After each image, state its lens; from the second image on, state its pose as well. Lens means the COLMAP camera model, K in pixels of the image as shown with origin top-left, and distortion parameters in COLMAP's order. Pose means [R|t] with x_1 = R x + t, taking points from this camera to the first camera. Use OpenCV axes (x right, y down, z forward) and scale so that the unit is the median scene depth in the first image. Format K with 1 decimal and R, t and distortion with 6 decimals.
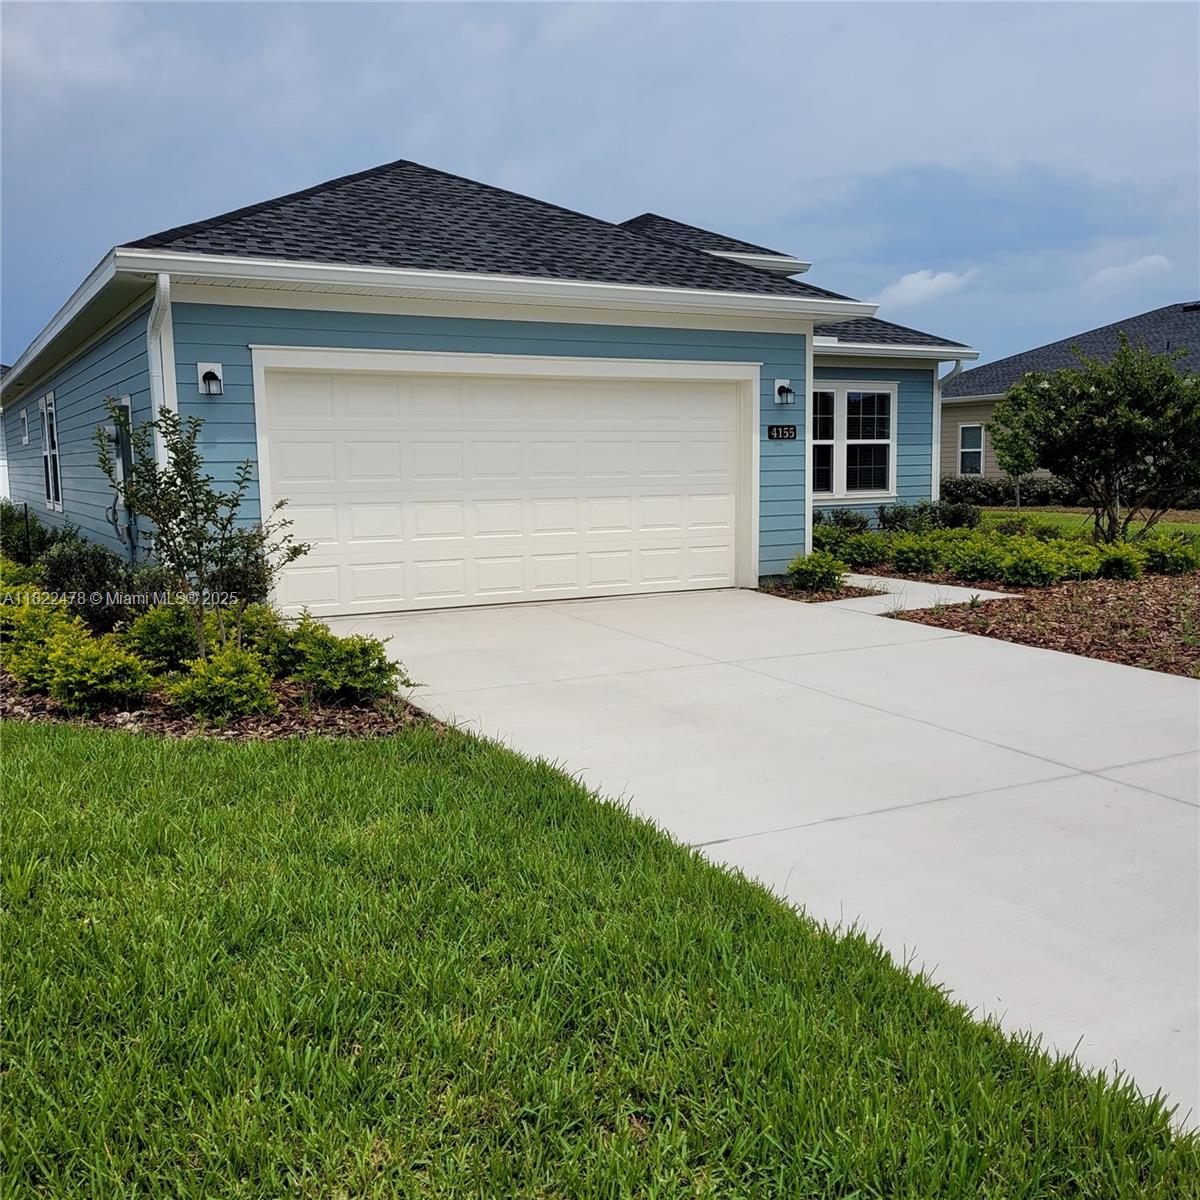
lens RADIAL K [[1214.4, 0, 591.4], [0, 1214.4, 611.8], [0, 0, 1]] dist [0.050050, 0.000000]
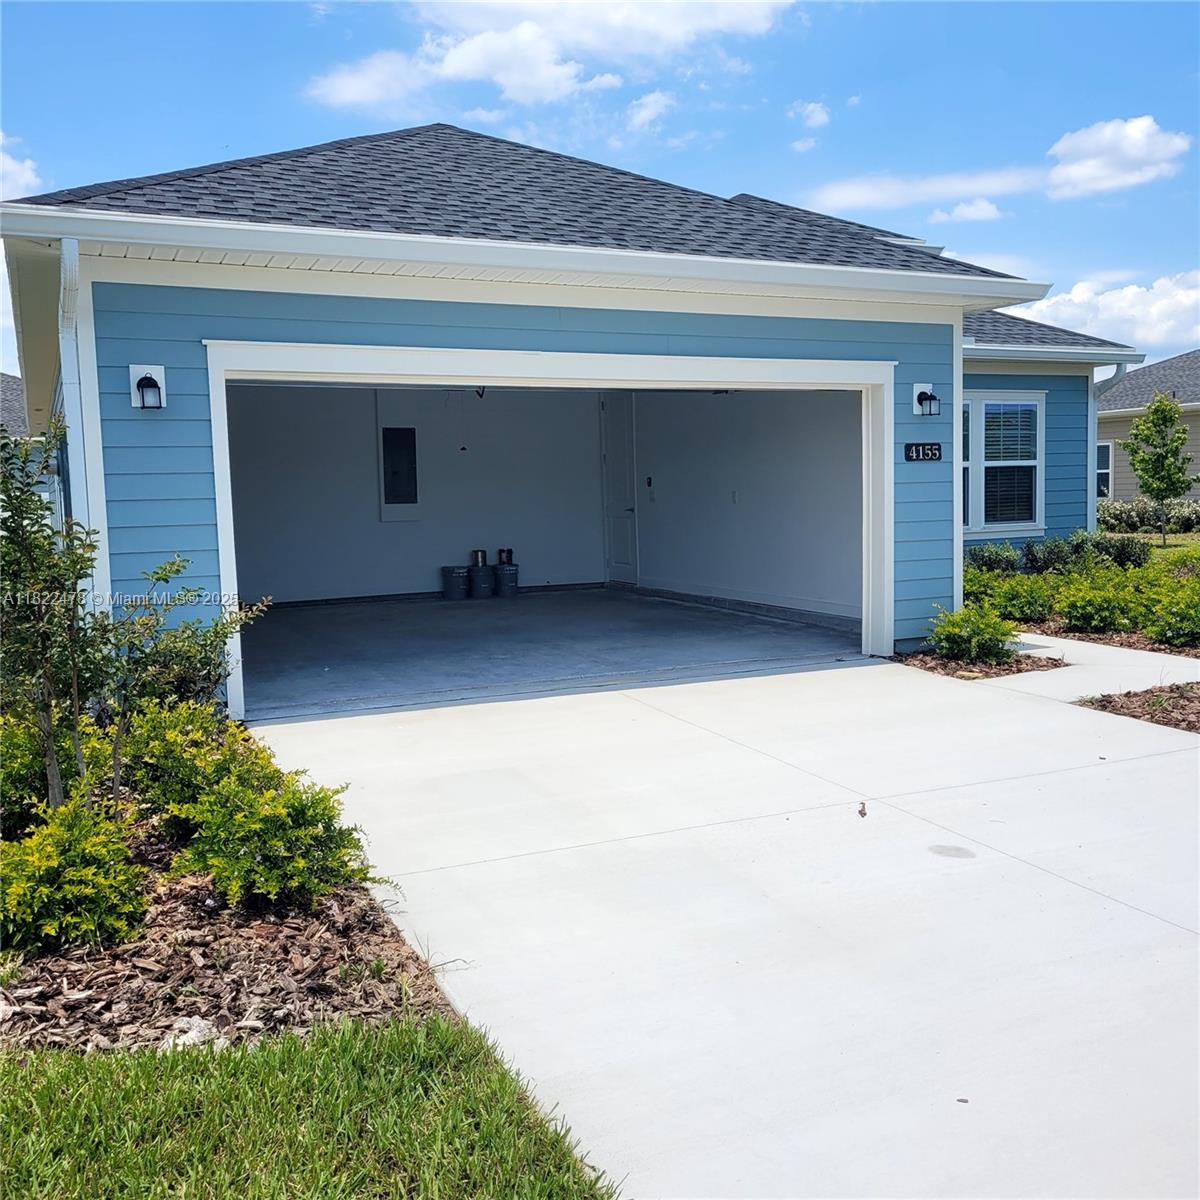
lens RADIAL K [[1214.4, 0, 608.8], [0, 1214.4, 597.2], [0, 0, 1]] dist [0.050050, 0.000000]
pose [[0.998401, -0.004000, -0.056389, 0.002254], [0.002174, 0.999472, -0.032414, -0.032127], [0.056489, 0.032240, 0.997883, 0.228367]]
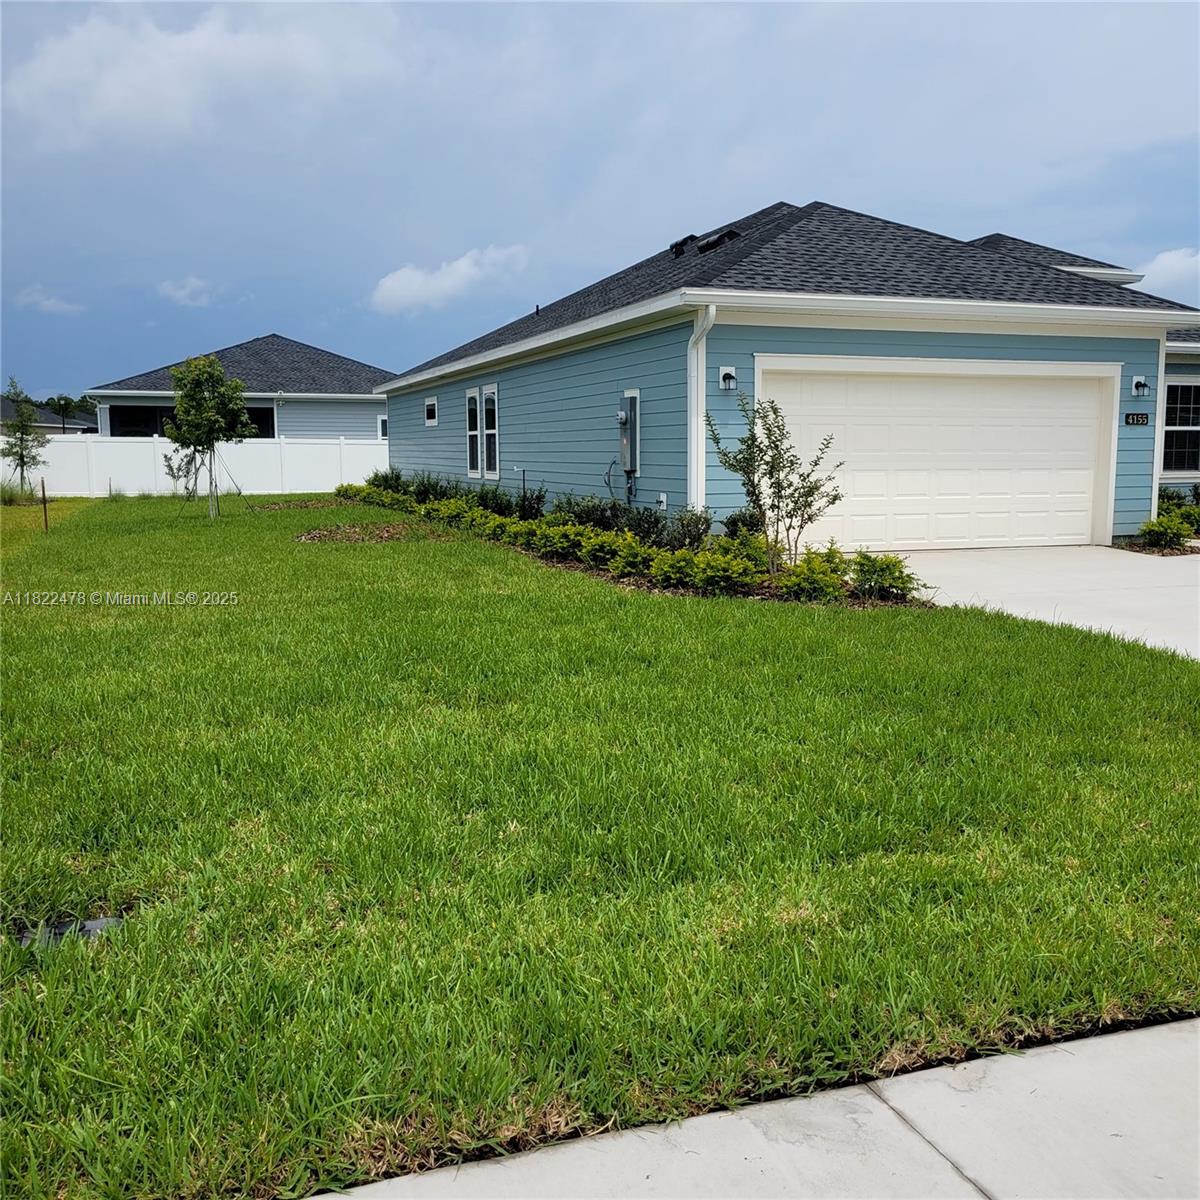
lens RADIAL K [[1214.4, 0, 618.5], [0, 1214.4, 603.6], [0, 0, 1]] dist [0.050050, 0.000000]
pose [[0.988965, 0.032345, -0.144578, -0.176798], [-0.031671, 0.999474, 0.006959, 0.046819], [0.144727, -0.002303, 0.989469, -0.303273]]
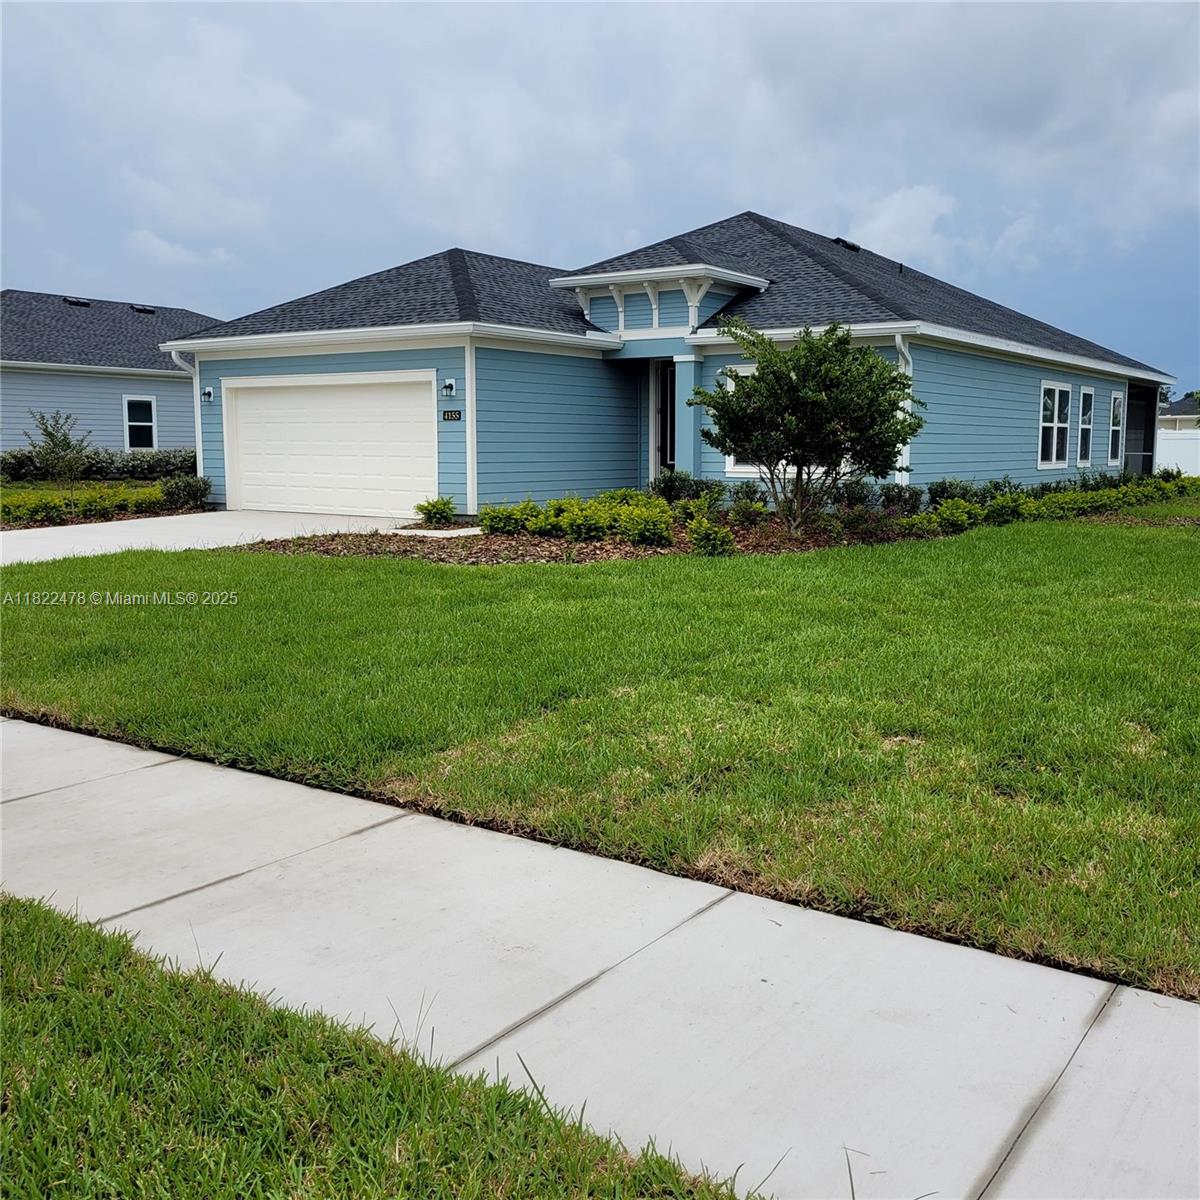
lens RADIAL K [[1208.1, 0, 600.7], [0, 1208.1, 598.6], [0, 0, 1]] dist [0.041317, 0.000000]
pose [[0.442179, 0.127817, -0.887773, 1.560527], [-0.115862, 0.989641, 0.084775, -0.074299], [0.889412, 0.065373, 0.452408, 0.519701]]
